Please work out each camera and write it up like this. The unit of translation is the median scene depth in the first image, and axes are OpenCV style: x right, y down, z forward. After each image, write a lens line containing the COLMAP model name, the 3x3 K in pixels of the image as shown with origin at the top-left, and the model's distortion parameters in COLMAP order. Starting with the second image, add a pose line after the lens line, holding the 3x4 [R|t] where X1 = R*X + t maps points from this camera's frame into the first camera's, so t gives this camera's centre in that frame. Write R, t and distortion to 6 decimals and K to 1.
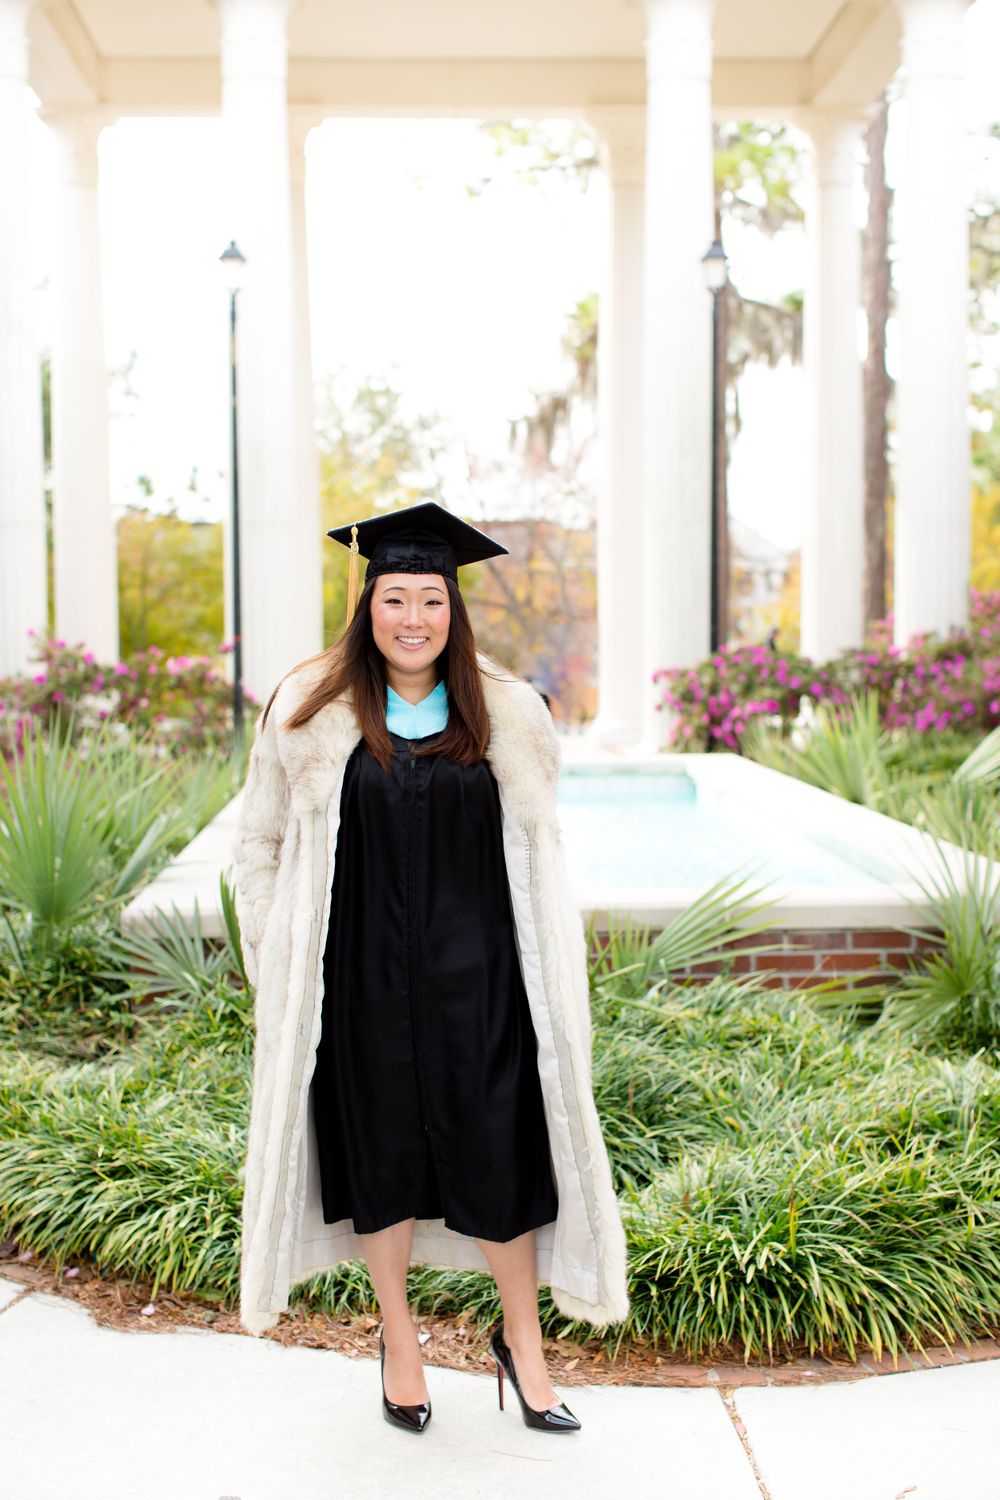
lens RADIAL K [[2275.0, 0, 530.7], [0, 2275.0, 821.7], [0, 0, 1]] dist [-0.062382, 0.041535]
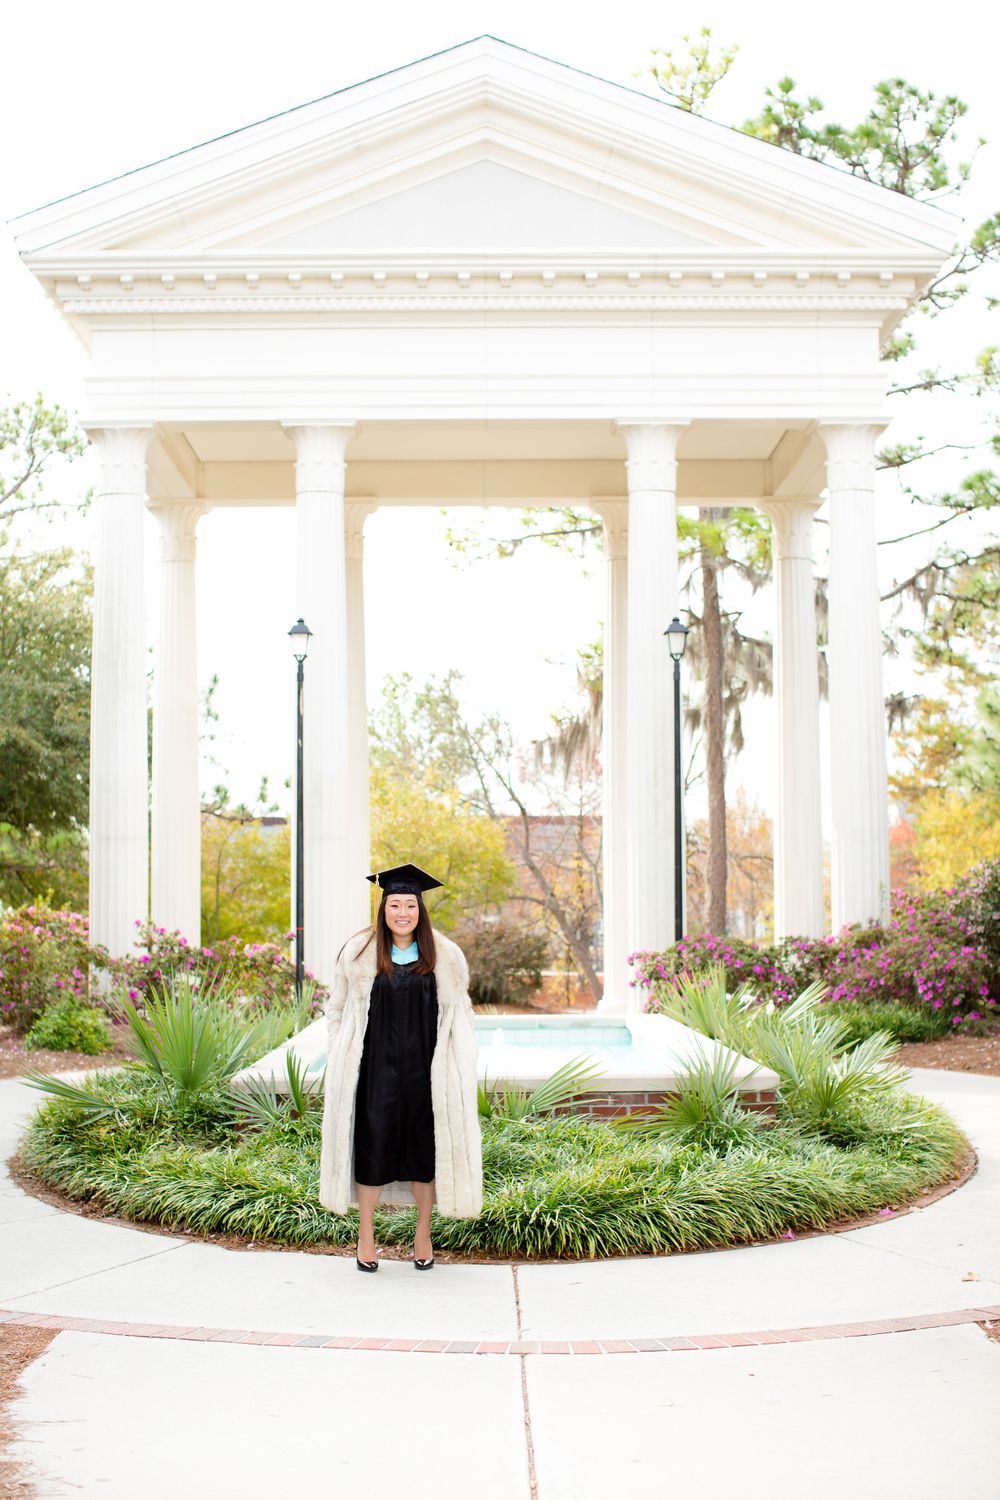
lens RADIAL K [[2225.5, 0, 500.0], [0, 2225.5, 750.0], [0, 0, 1]] dist [-0.141427, 0.154214]
pose [[0.999235, -0.000891, -0.039087, 0.033931], [-0.005433, 0.986874, -0.161398, 0.022693], [0.038718, 0.161487, 0.986115, -0.257021]]
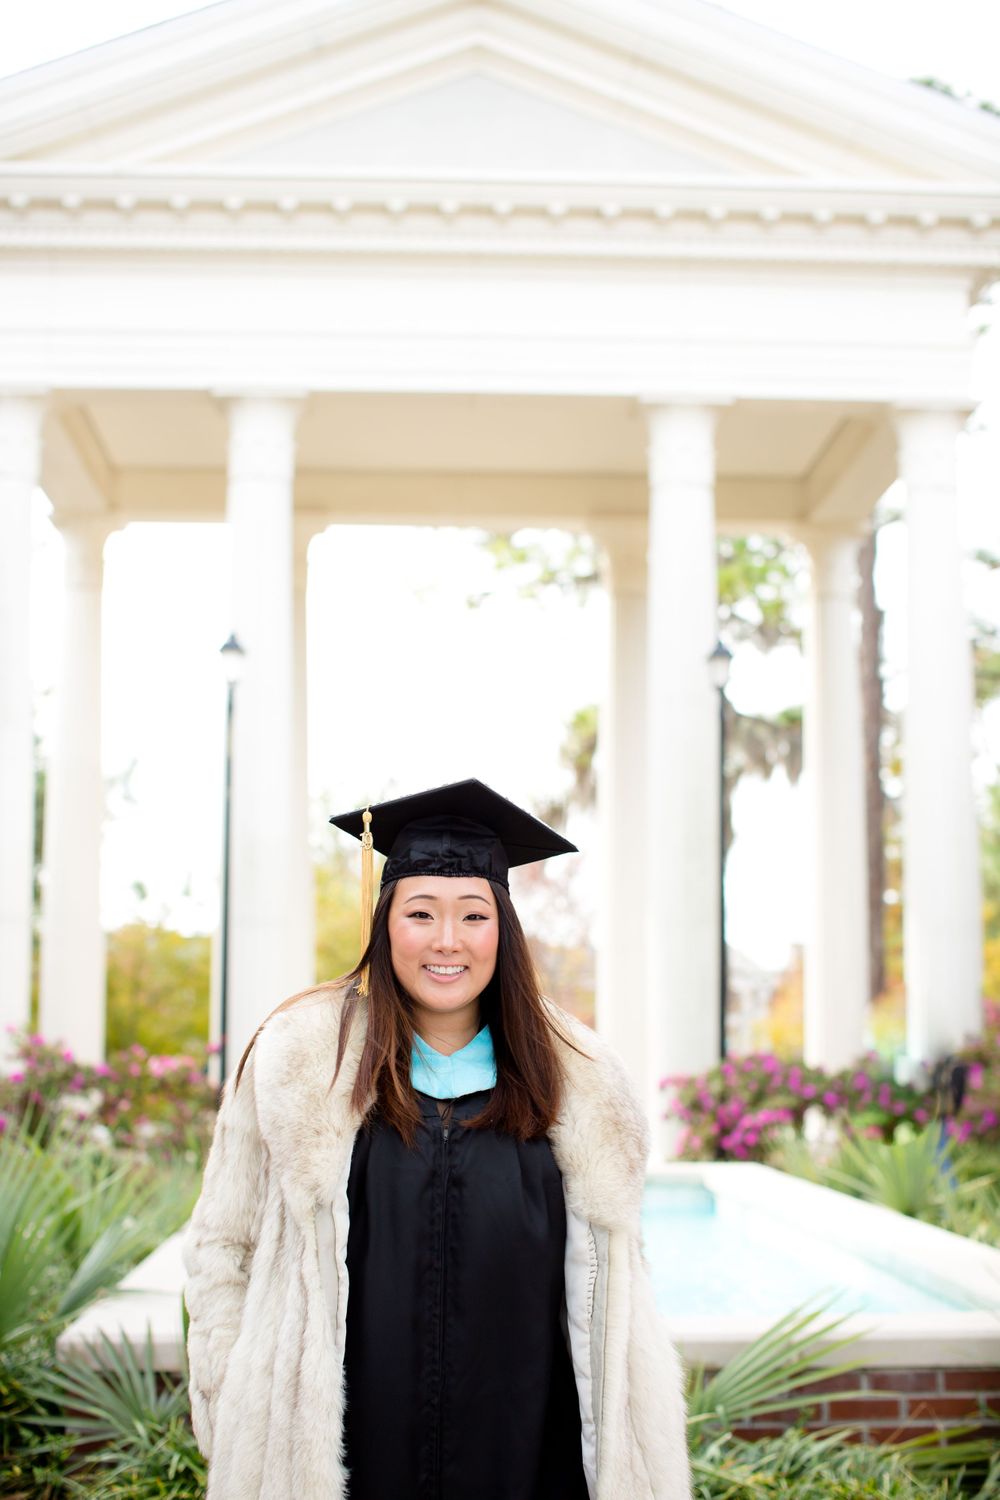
lens RADIAL K [[2225.5, 0, 500.0], [0, 2225.5, 750.0], [0, 0, 1]] dist [-0.141427, 0.154214]
pose [[0.999880, 0.013019, -0.008448, -0.006714], [-0.014536, 0.976309, -0.215892, 0.000844], [0.005437, 0.215989, 0.976381, 0.068792]]
